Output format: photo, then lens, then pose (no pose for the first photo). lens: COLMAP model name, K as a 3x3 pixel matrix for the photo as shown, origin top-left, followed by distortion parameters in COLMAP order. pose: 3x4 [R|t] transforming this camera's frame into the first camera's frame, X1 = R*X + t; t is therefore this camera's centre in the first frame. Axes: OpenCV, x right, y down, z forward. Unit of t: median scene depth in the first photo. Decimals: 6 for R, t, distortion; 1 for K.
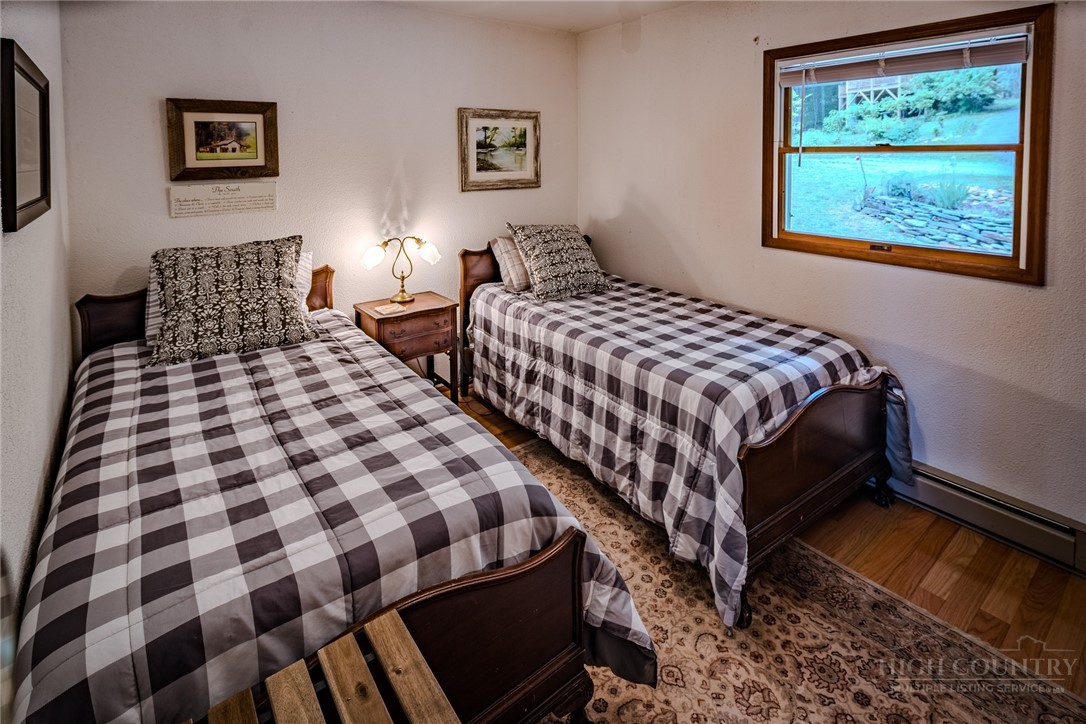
lens RADIAL K [[550.4, 0, 529.2], [0, 550.4, 363.1], [0, 0, 1]] dist [-0.000611, -0.000681]
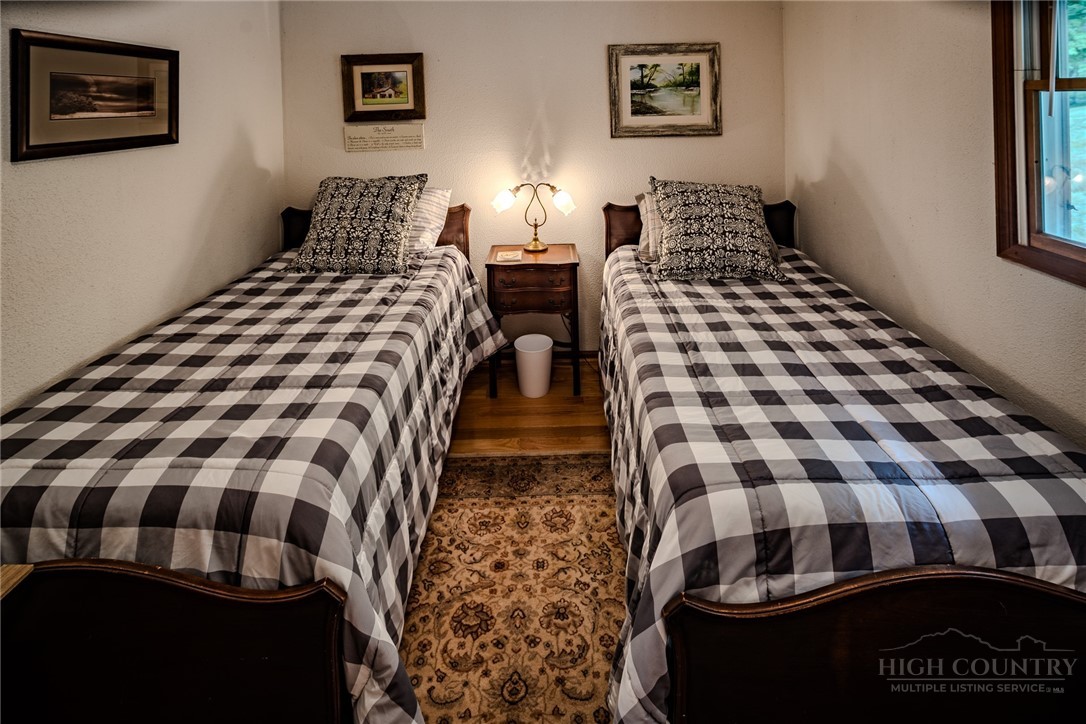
lens RADIAL K [[559.3, 0, 542.9], [0, 559.3, 253.0], [0, 0, 1]] dist [-0.005171, -0.000660]
pose [[0.775807, 0.159365, -0.610514, 0.417956], [-0.210286, 0.977566, -0.012042, -0.115426], [0.594898, 0.137725, 0.791914, 0.299960]]
